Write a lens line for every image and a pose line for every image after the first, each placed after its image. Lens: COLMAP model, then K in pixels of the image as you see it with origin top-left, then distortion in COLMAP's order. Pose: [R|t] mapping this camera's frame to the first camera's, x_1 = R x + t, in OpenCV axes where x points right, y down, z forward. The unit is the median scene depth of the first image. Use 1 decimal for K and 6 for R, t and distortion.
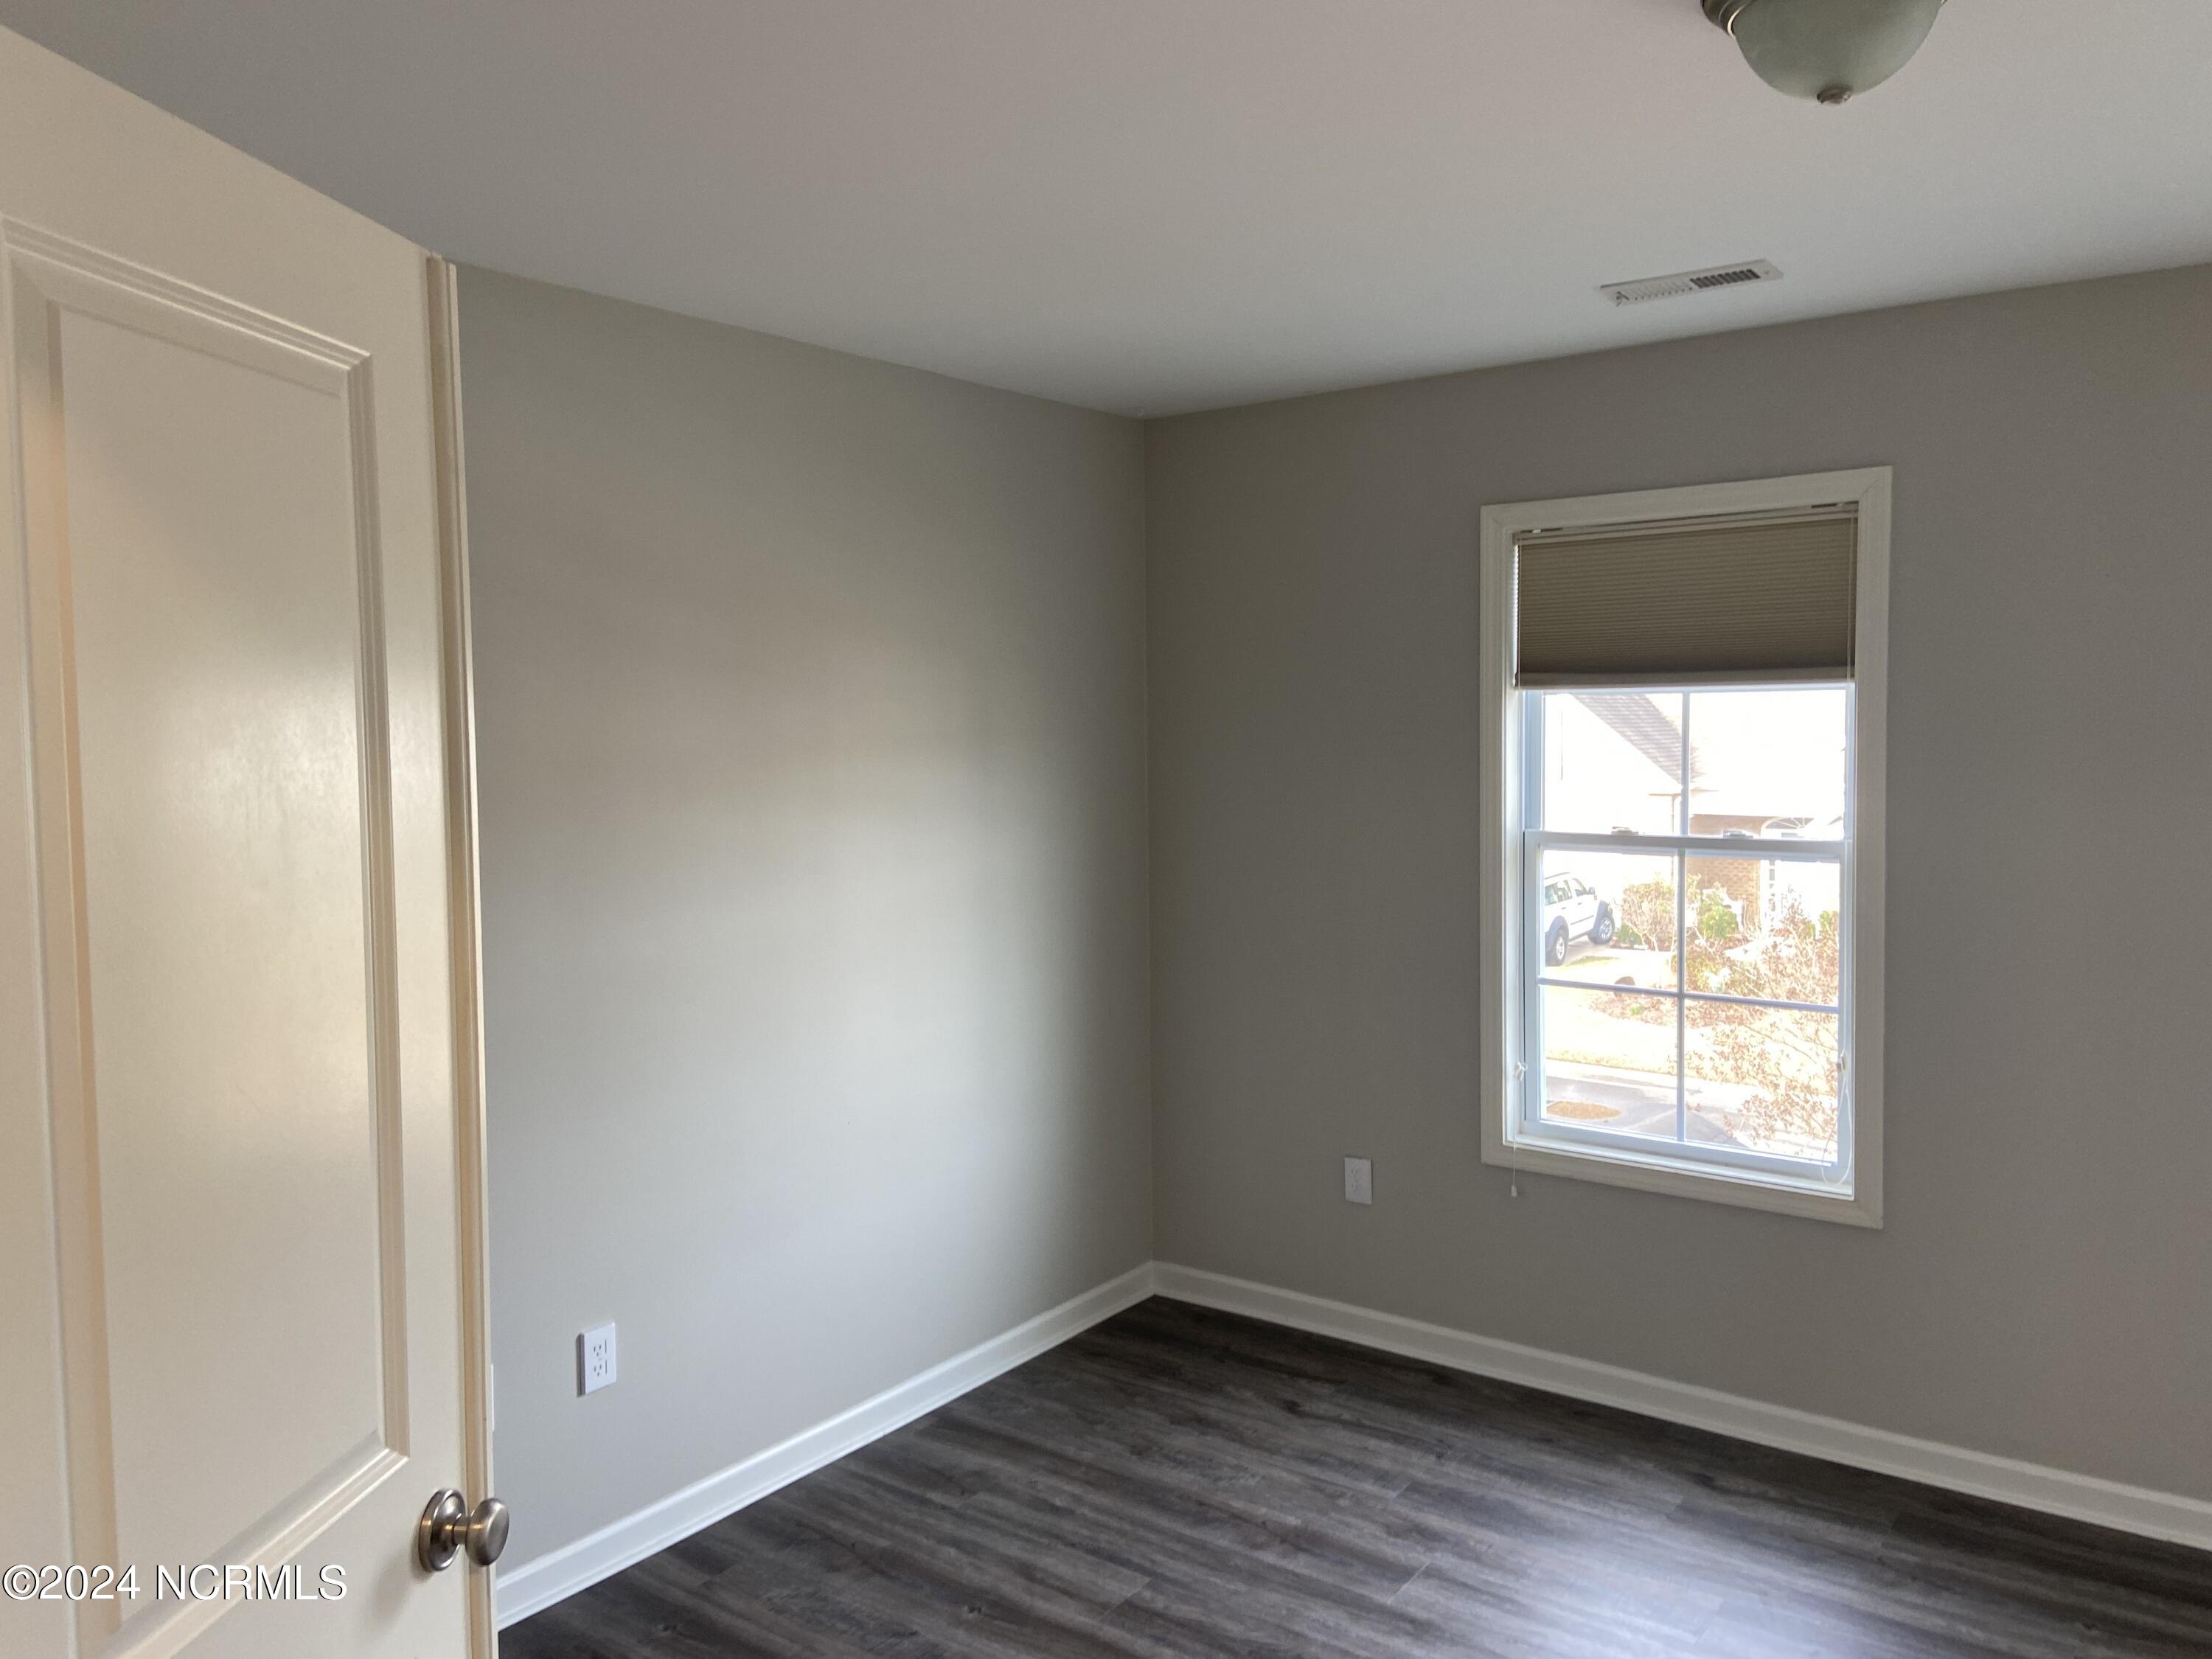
lens RADIAL K [[1677.9, 0, 1099.5], [0, 1677.9, 799.9], [0, 0, 1]] dist [0.059575, -0.011928]
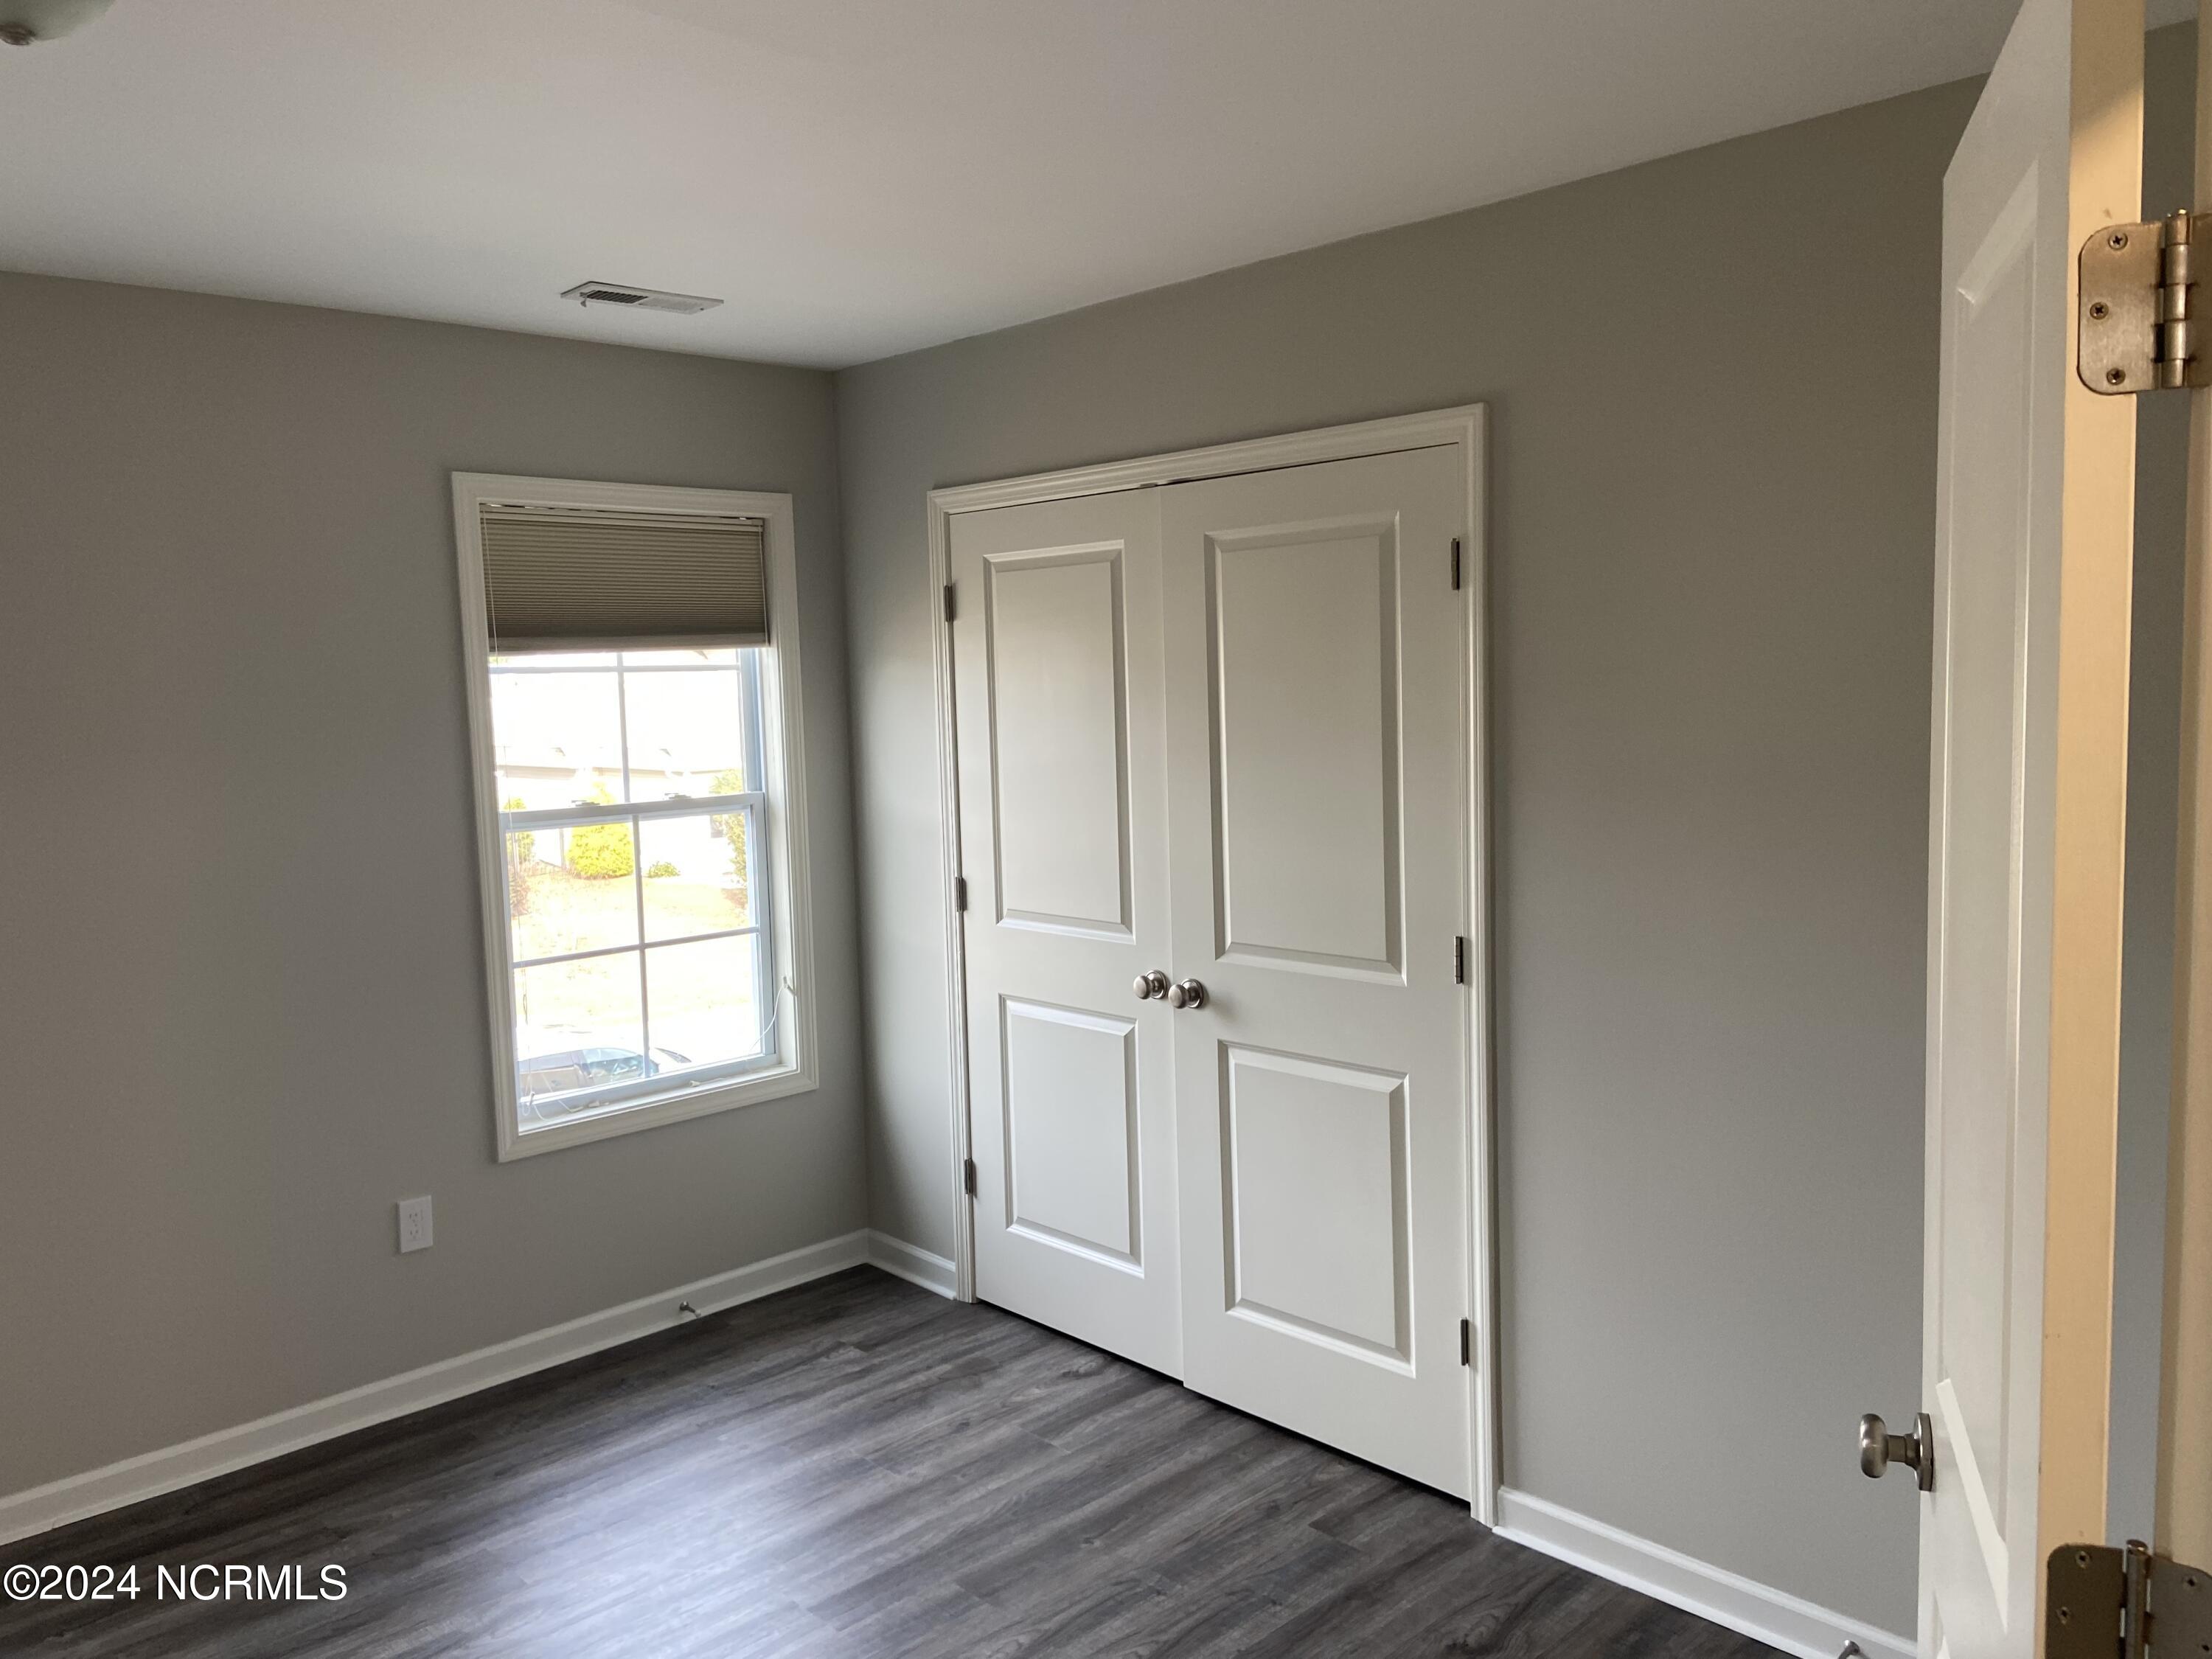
lens RADIAL K [[1677.9, 0, 1099.5], [0, 1677.9, 799.9], [0, 0, 1]] dist [0.059575, -0.011928]
pose [[0.184482, -0.059180, 0.981052, -0.648567], [0.071459, 0.996351, 0.046666, -0.009236], [-0.980235, 0.061496, 0.188038, 0.479395]]
